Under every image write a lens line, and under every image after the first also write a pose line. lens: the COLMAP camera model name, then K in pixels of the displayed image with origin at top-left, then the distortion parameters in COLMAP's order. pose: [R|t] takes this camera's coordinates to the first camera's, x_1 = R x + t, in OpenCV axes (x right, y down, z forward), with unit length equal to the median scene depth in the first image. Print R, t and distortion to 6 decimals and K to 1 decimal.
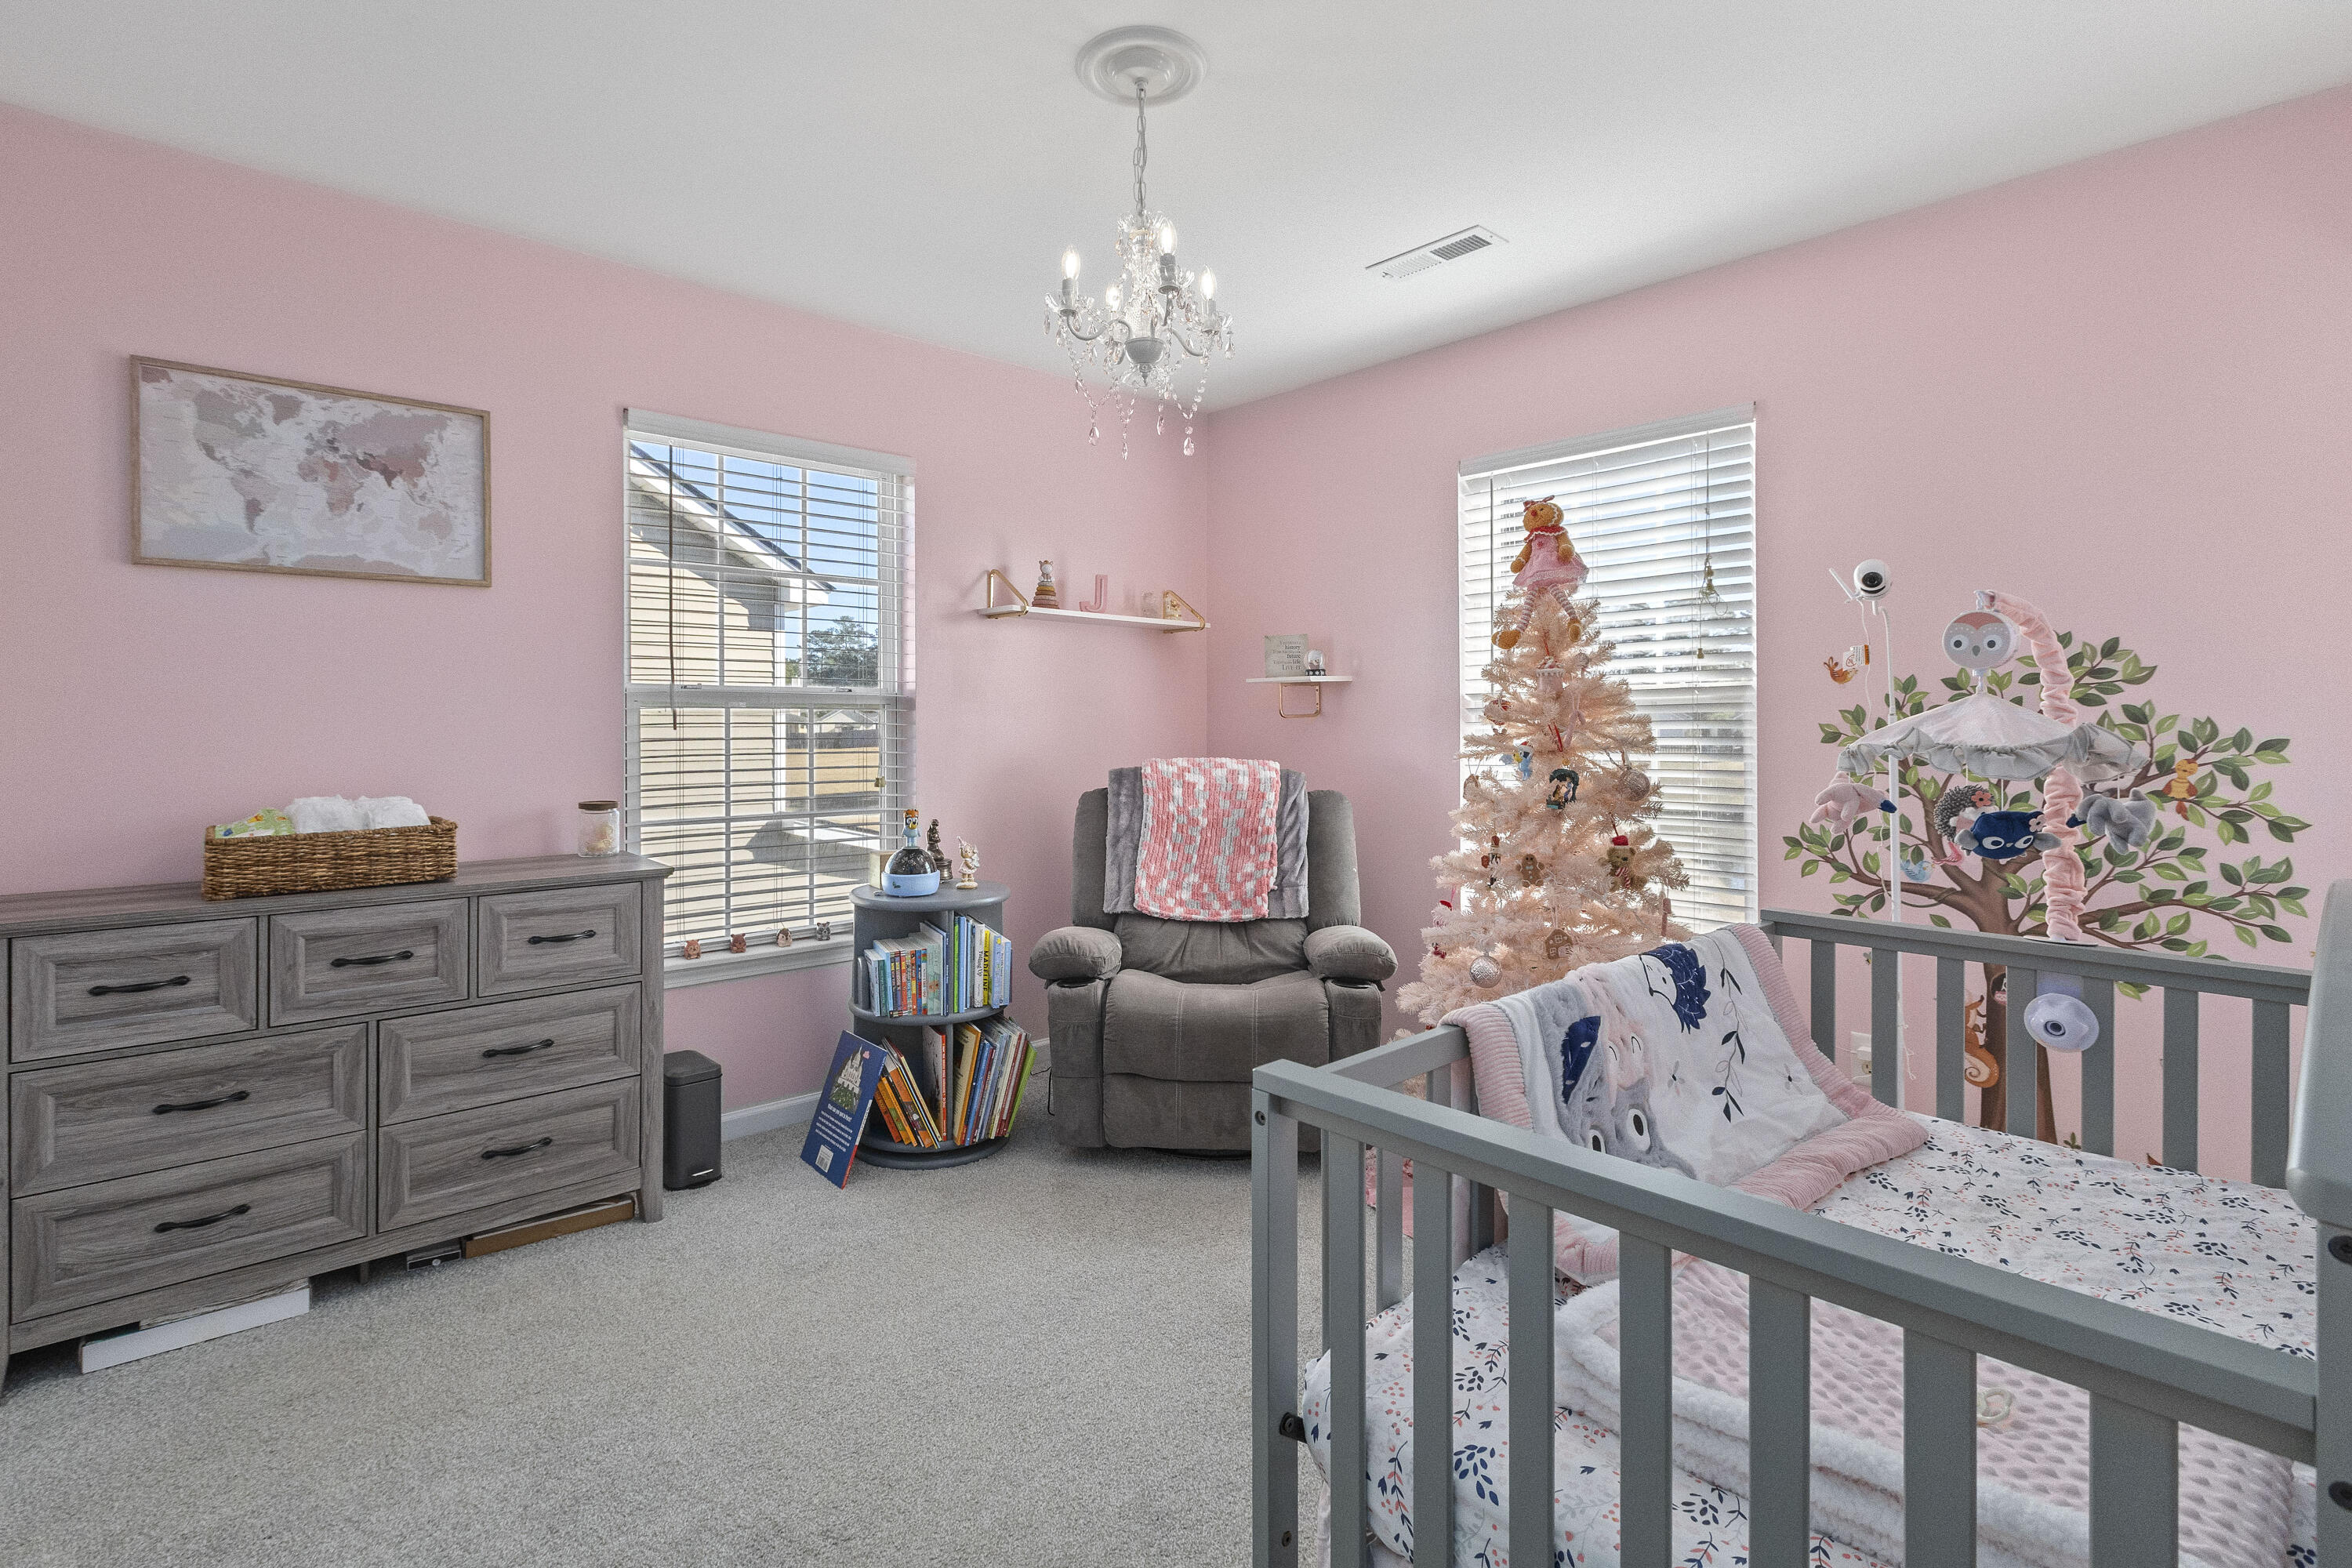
lens RADIAL K [[1117.2, 0, 1184.7], [0, 1117.2, 718.5], [0, 0, 1]] dist [0.014909, 0.000457]
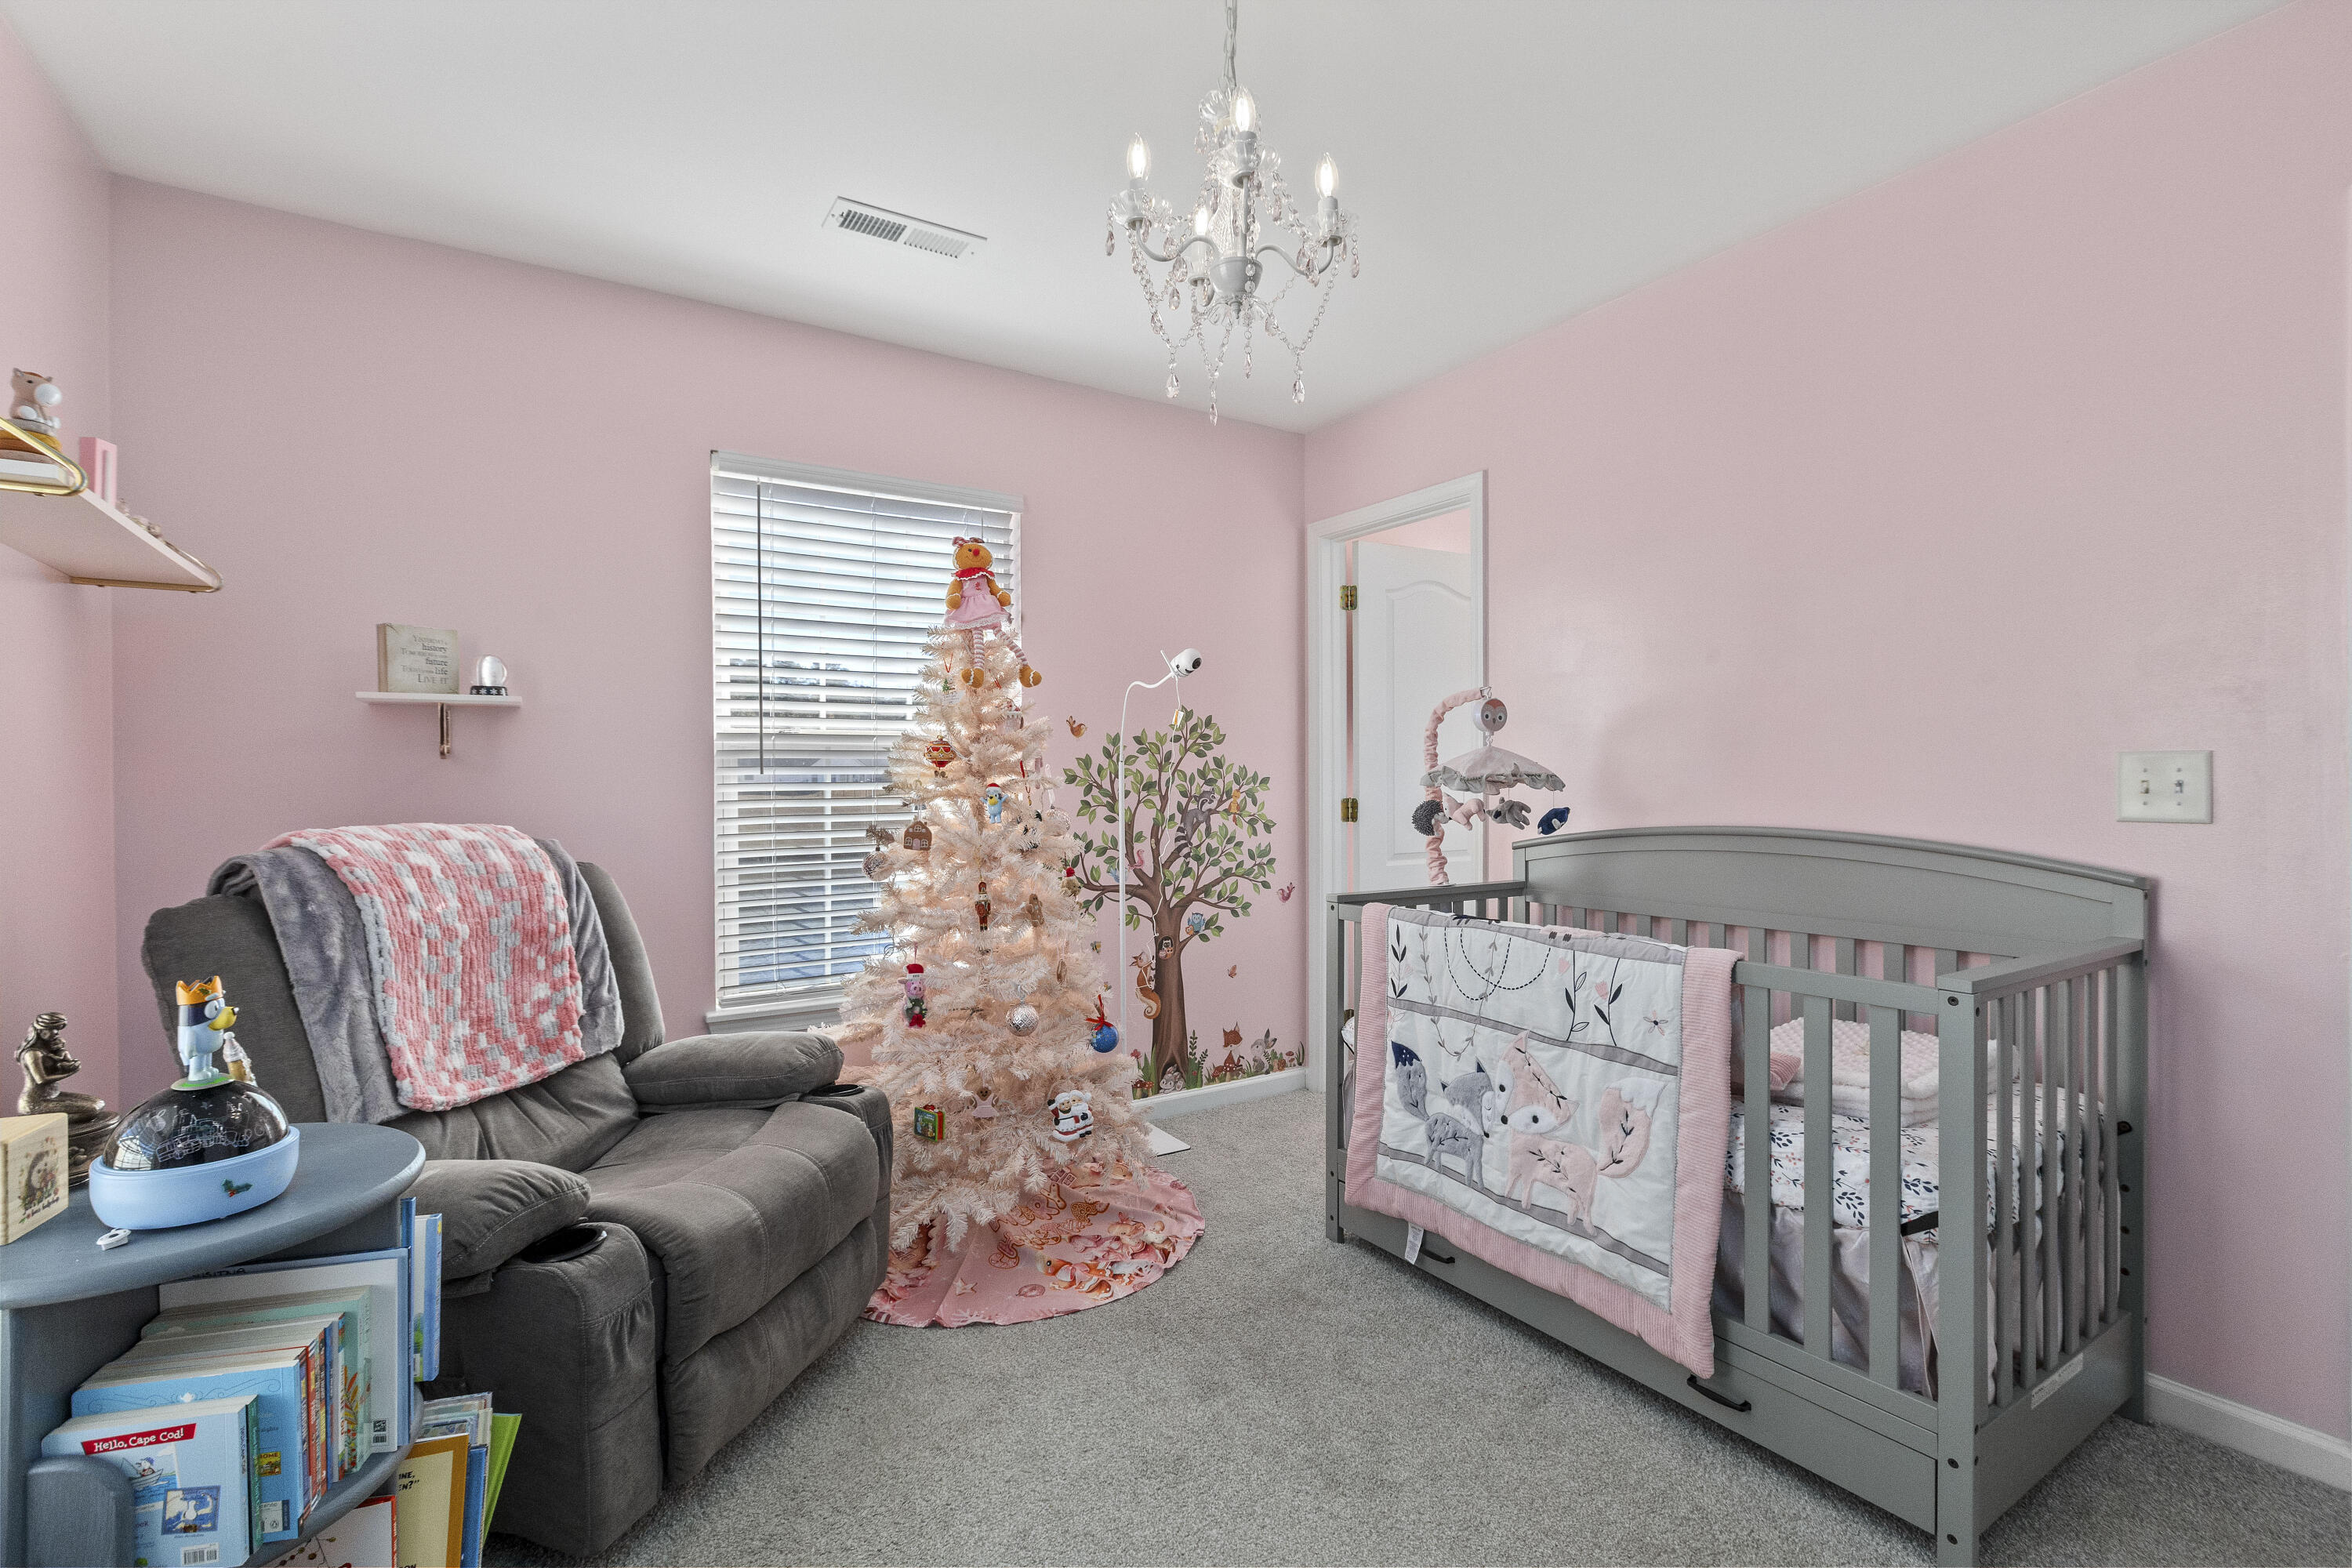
lens RADIAL K [[1066.2, 0, 1176.0], [0, 1066.2, 784.0], [0, 0, 1]] dist [0.003027, 0.000190]
pose [[0.183593, -0.007987, 0.982970, -0.474027], [-0.002174, 0.999961, 0.008531, 0.009606], [-0.983000, -0.003704, 0.183568, 0.535772]]
